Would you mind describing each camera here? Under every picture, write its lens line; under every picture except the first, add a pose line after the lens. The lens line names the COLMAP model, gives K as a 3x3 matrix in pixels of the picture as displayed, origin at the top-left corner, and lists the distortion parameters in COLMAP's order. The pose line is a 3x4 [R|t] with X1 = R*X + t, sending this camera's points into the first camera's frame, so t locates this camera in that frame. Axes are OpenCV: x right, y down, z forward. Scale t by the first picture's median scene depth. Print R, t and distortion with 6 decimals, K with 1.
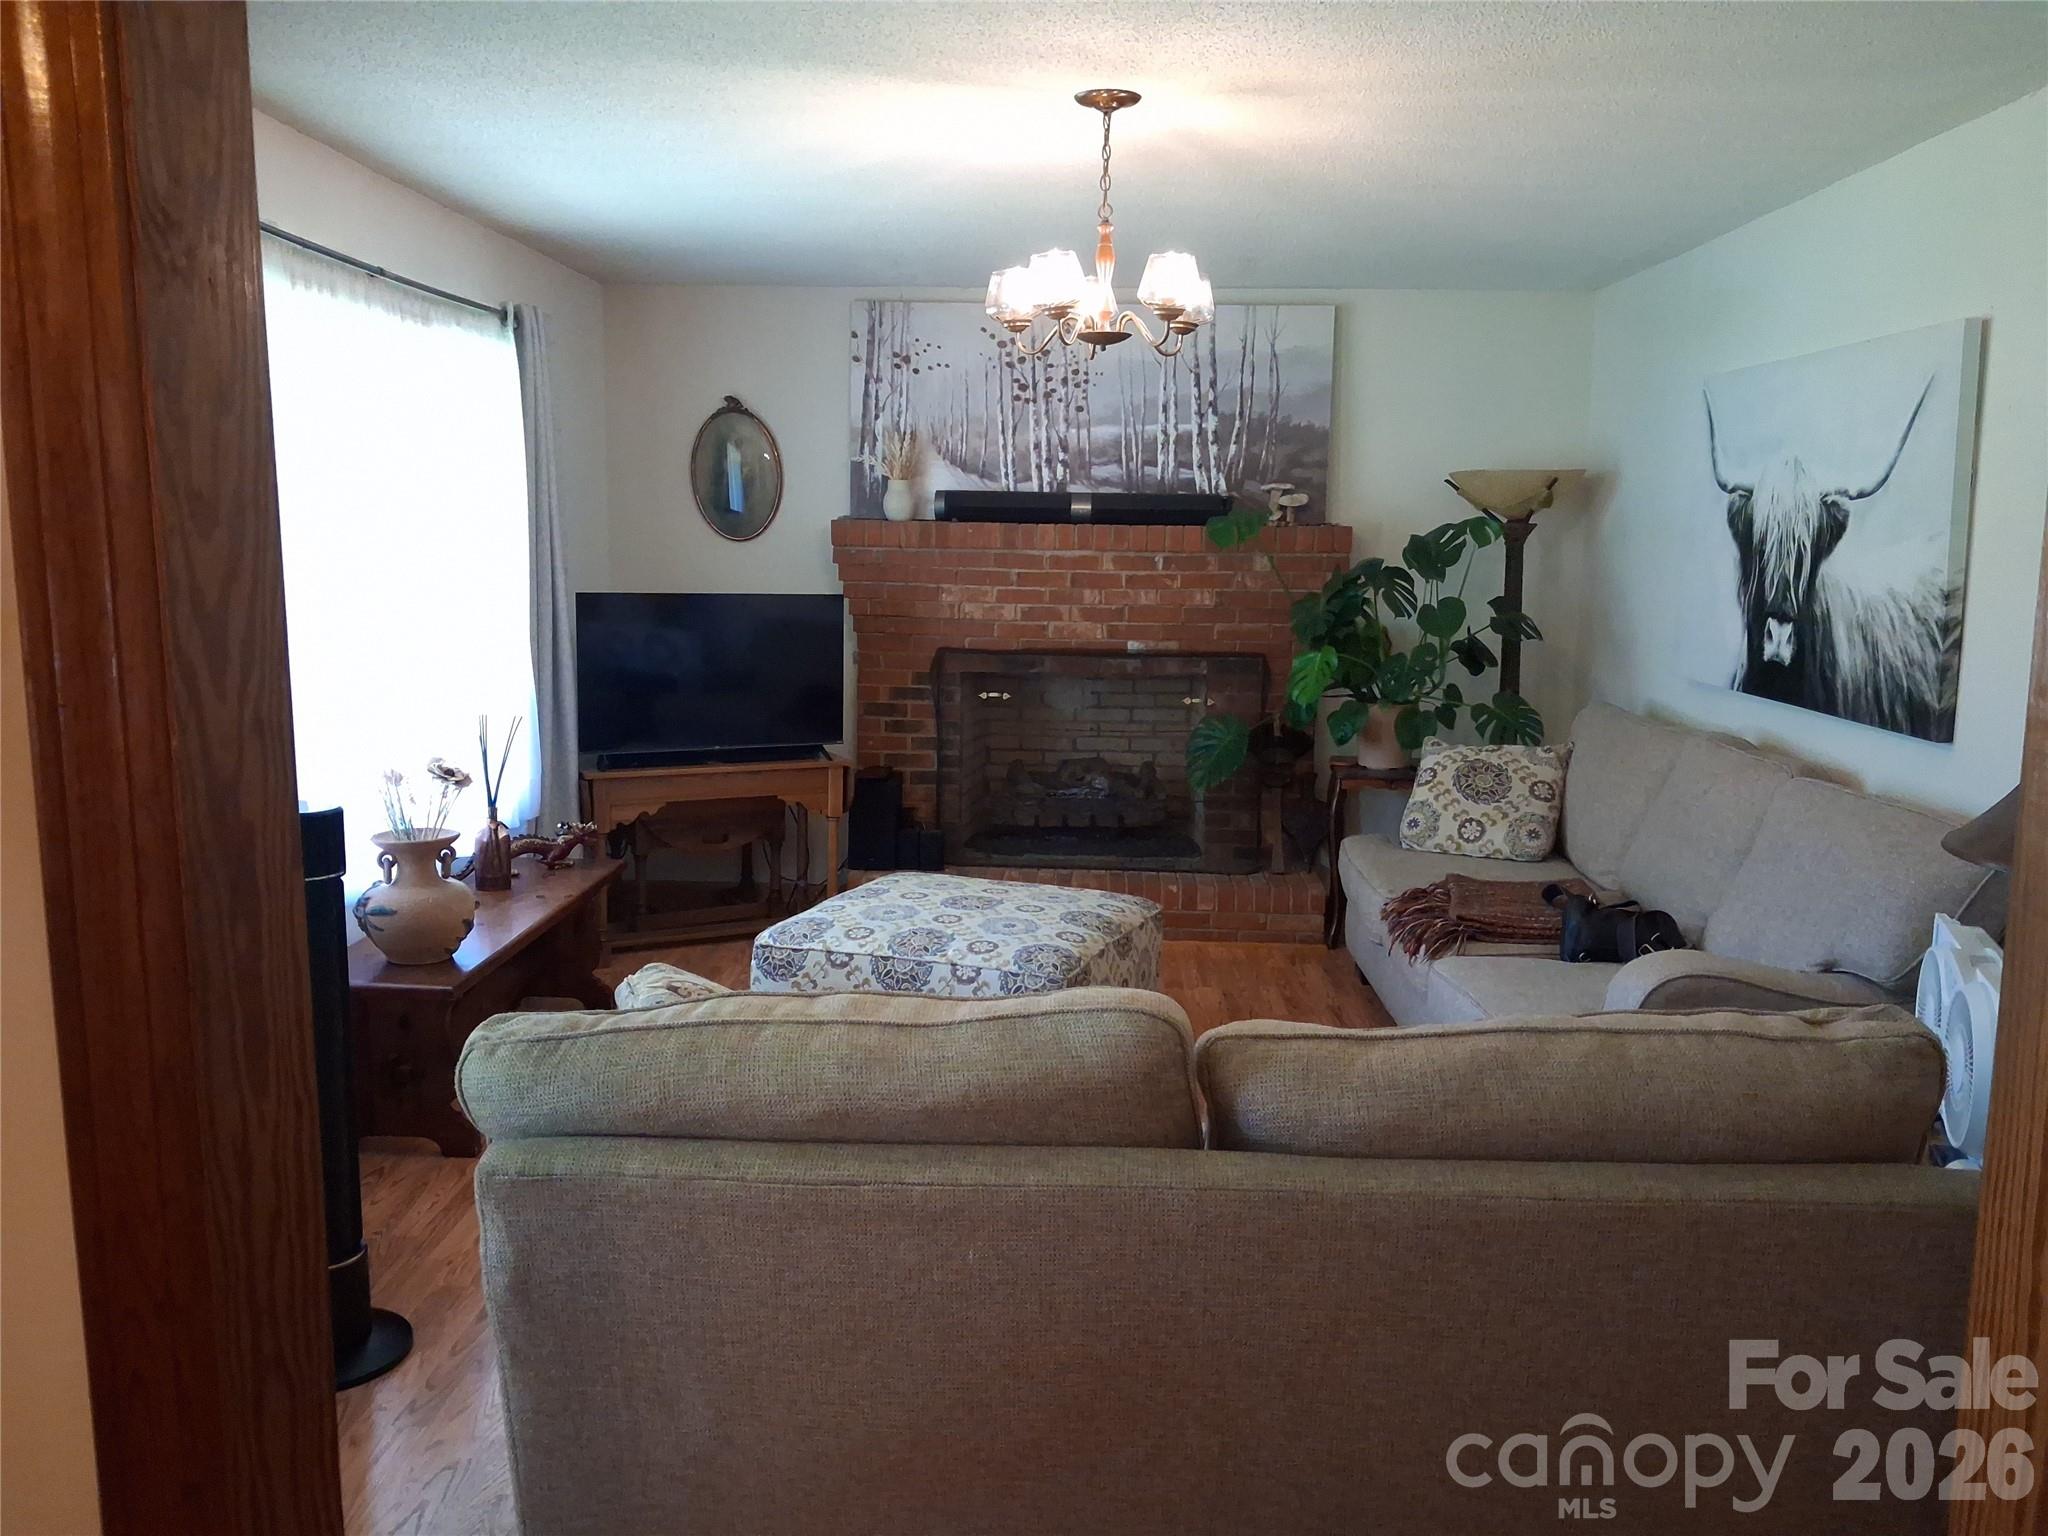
lens RADIAL K [[1689.1, 0, 1021.0], [0, 1689.1, 759.8], [0, 0, 1]] dist [0.118382, -0.188729]
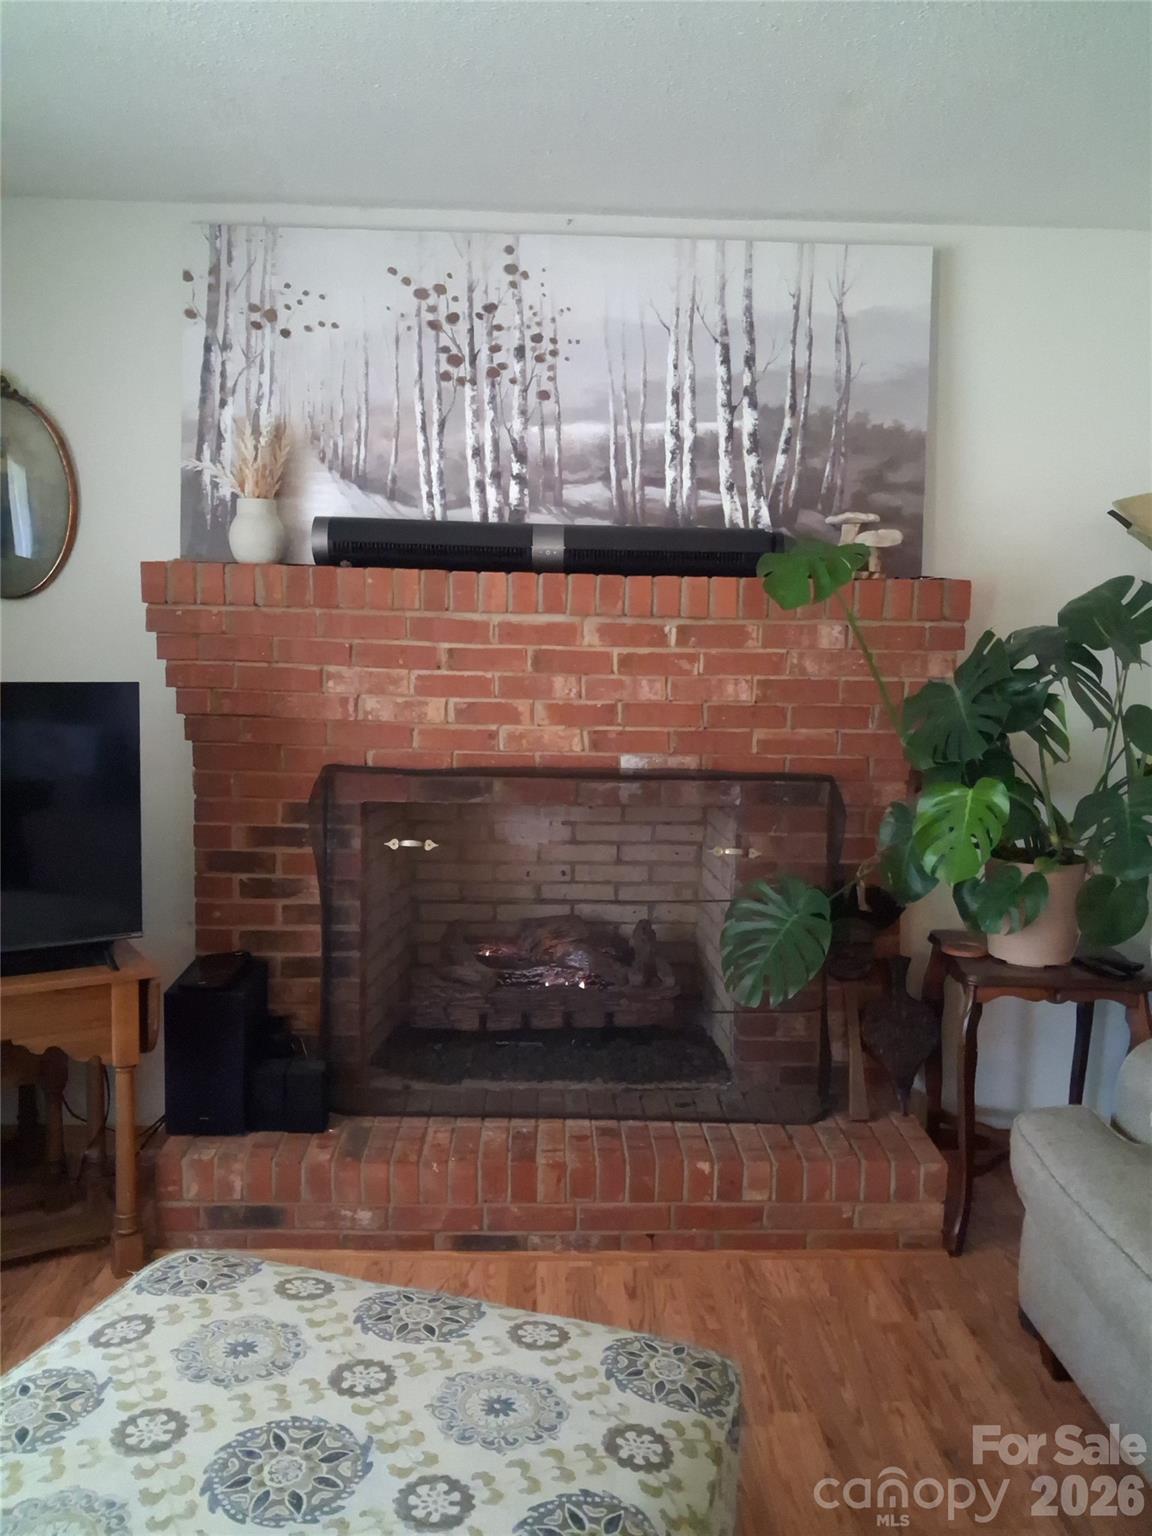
lens RADIAL K [[1496.3, 0, 653.3], [0, 1496.3, 788.5], [0, 0, 1]] dist [0.115429, -0.486077]
pose [[0.993849, -0.005434, 0.110609, 0.011901], [0.007816, 0.999747, -0.021114, -0.045668], [-0.110466, 0.021848, 0.993640, 0.432351]]
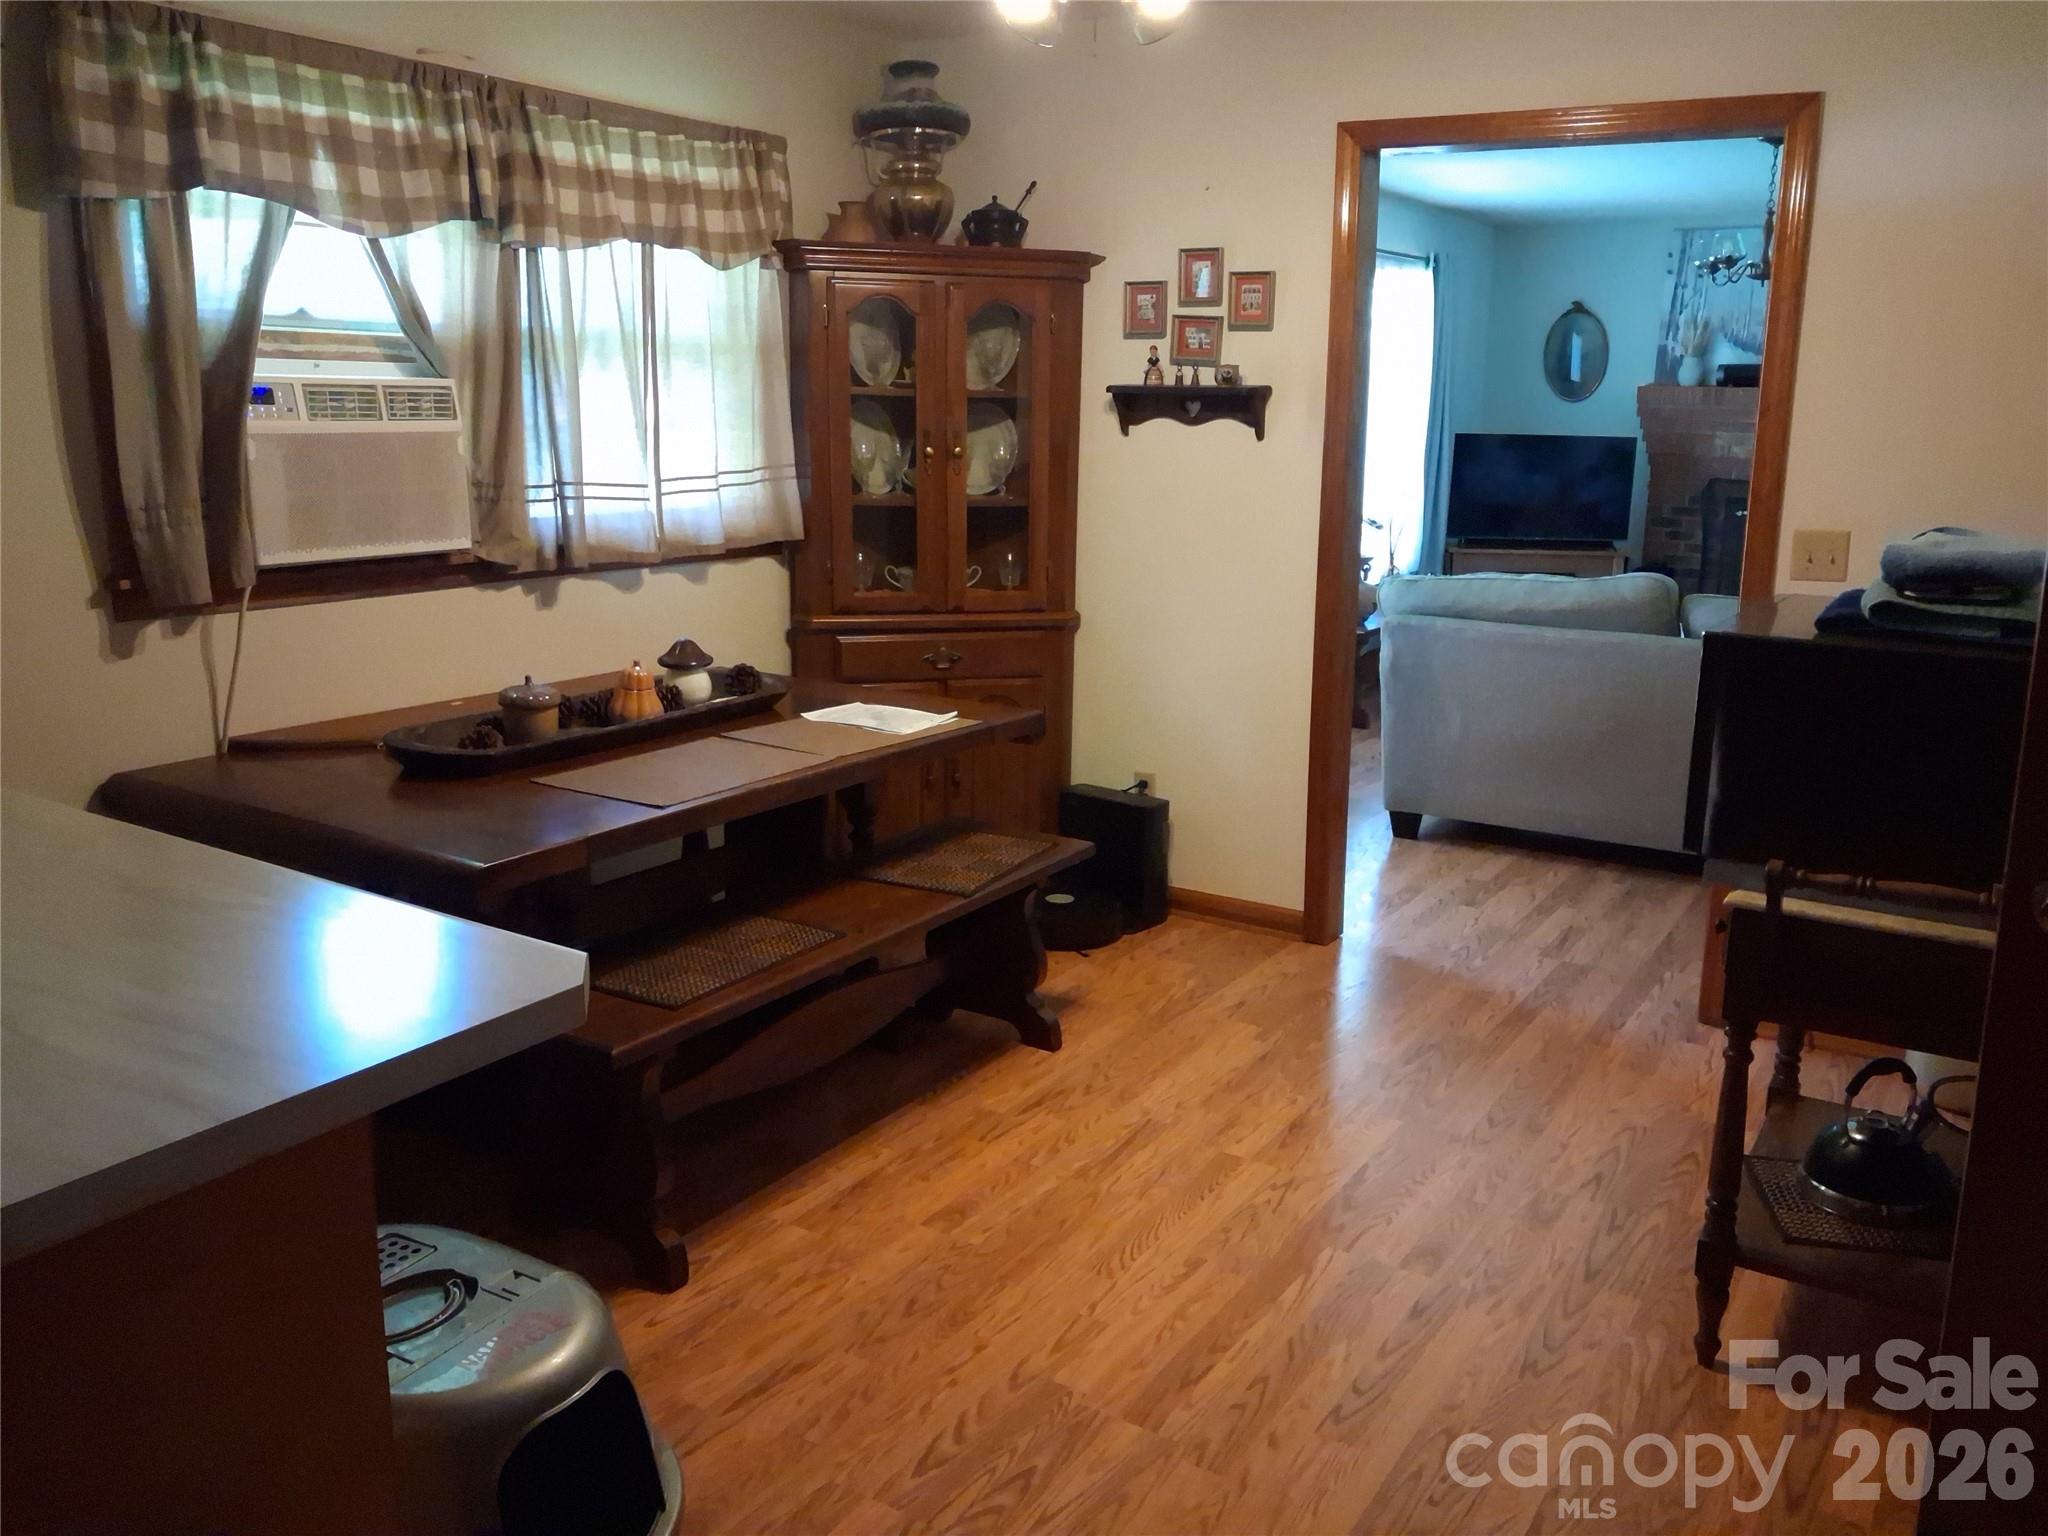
lens RADIAL K [[1689.1, 0, 1021.0], [0, 1689.1, 759.8], [0, 0, 1]] dist [0.118382, -0.188729]
pose [[0.871040, 0.099279, -0.481074, 0.163302], [-0.067033, 0.994225, 0.083808, 0.086190], [0.486616, -0.040752, 0.872665, -0.536572]]
